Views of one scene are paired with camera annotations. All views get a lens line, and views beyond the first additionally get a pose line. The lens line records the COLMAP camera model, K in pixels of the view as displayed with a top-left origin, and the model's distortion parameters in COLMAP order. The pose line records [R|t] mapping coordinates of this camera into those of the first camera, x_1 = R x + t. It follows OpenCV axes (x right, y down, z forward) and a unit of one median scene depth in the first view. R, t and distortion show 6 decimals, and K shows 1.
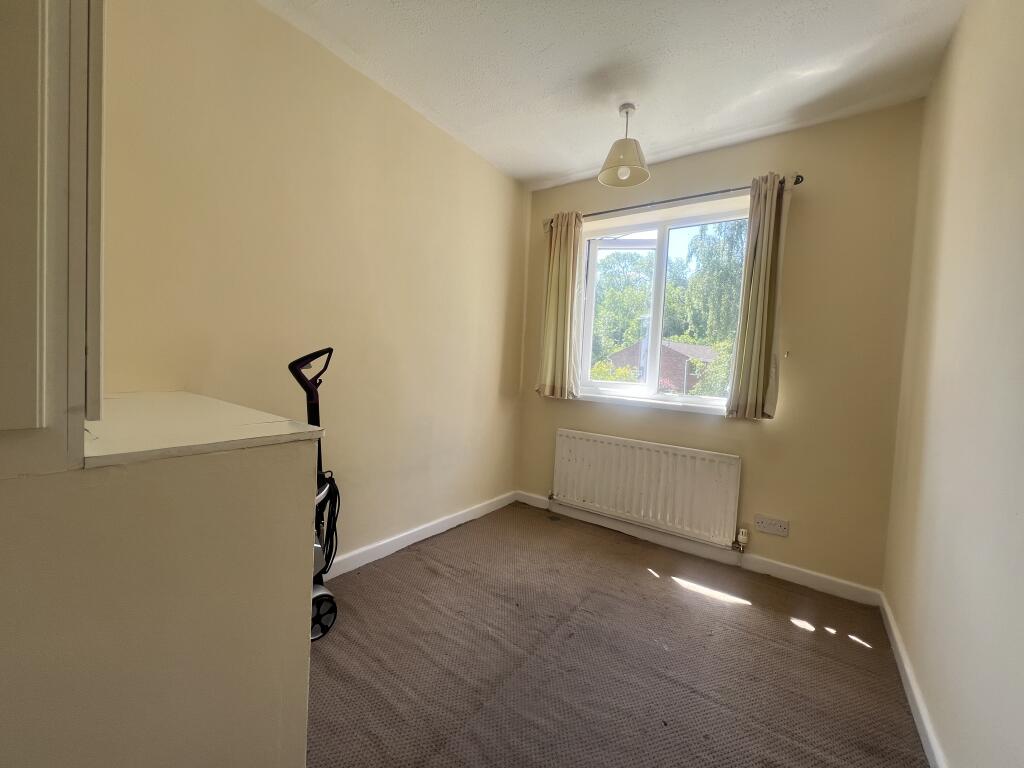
lens RADIAL K [[413.5, 0, 510.3], [0, 413.5, 384.8], [0, 0, 1]] dist [-0.001383, -0.000087]
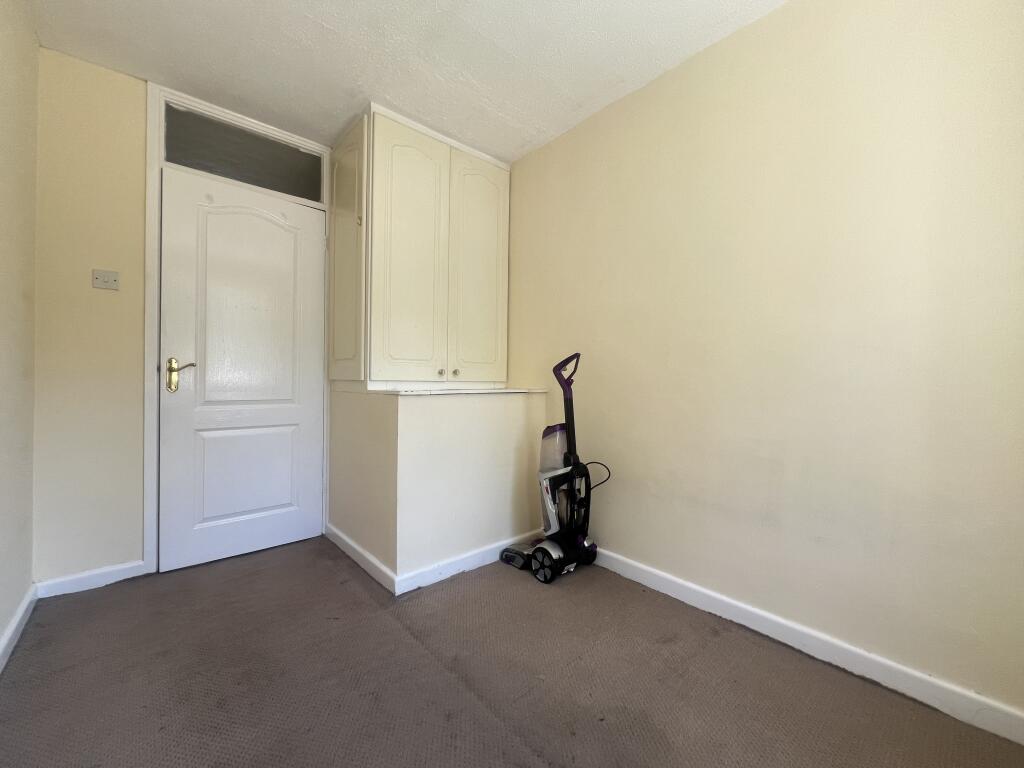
lens RADIAL K [[413.7, 0, 511.1], [0, 413.7, 377.3], [0, 0, 1]] dist [-0.001069, 0.000511]
pose [[-0.217780, -0.053319, -0.974540, 0.779561], [-0.071260, 0.996710, -0.038608, 0.041353], [0.973393, 0.061037, -0.220863, 1.094243]]
